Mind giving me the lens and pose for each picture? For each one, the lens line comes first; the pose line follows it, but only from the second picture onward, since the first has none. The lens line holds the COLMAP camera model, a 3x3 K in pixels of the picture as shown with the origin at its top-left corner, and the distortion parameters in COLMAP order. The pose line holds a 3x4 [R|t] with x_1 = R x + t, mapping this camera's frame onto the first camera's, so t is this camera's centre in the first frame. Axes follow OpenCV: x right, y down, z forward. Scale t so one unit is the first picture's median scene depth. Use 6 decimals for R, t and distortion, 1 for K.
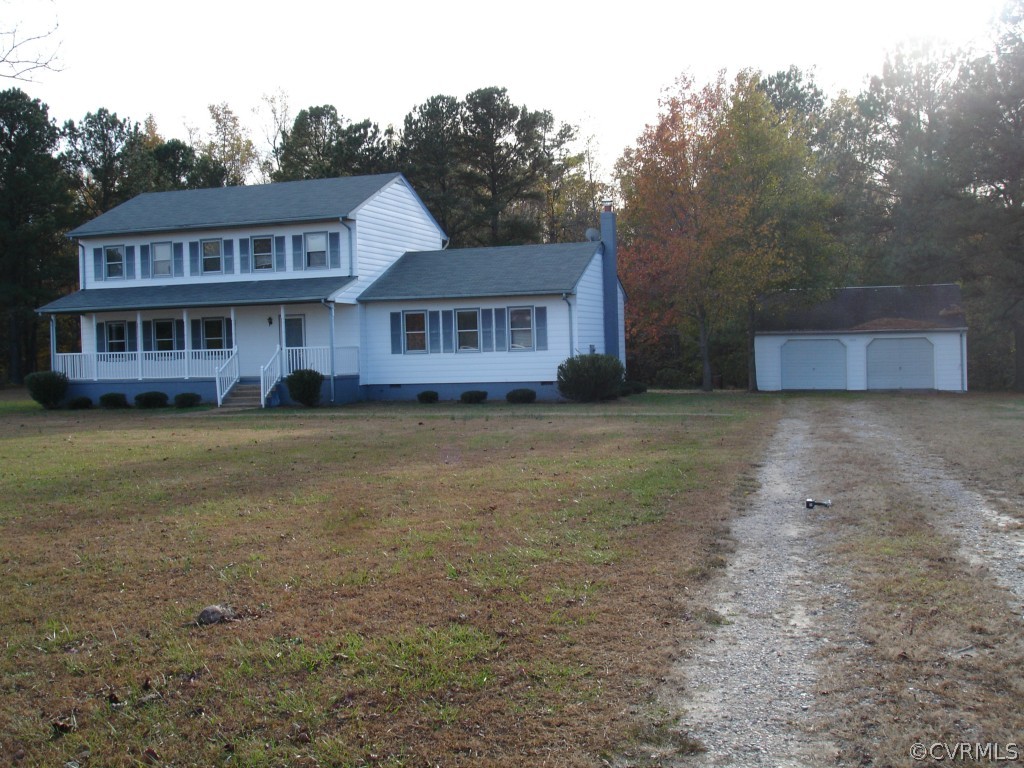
lens RADIAL K [[1135.2, 0, 512.0], [0, 1135.2, 384.0], [0, 0, 1]] dist [-0.104907, -0.004561]
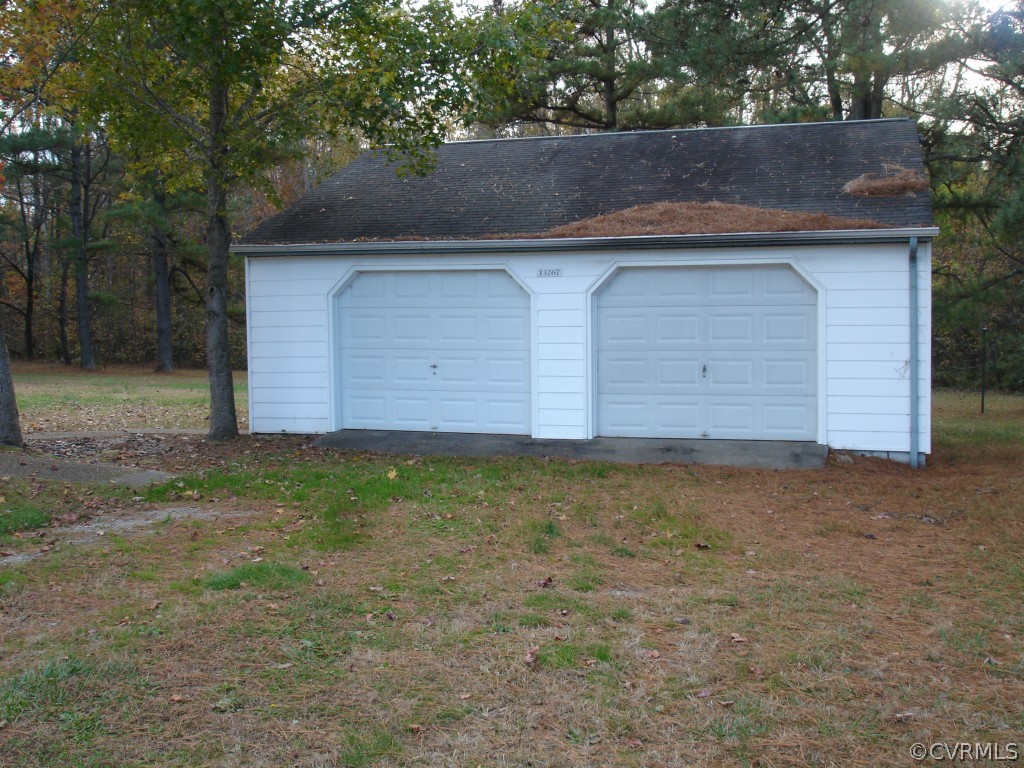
lens RADIAL K [[1135.2, 0, 512.0], [0, 1135.2, 384.0], [0, 0, 1]] dist [-0.104907, -0.004561]
pose [[0.999644, 0.012613, 0.023520, 0.287566], [-0.013258, 0.999535, 0.027472, -0.017619], [-0.023163, -0.027774, 0.999346, 0.701014]]
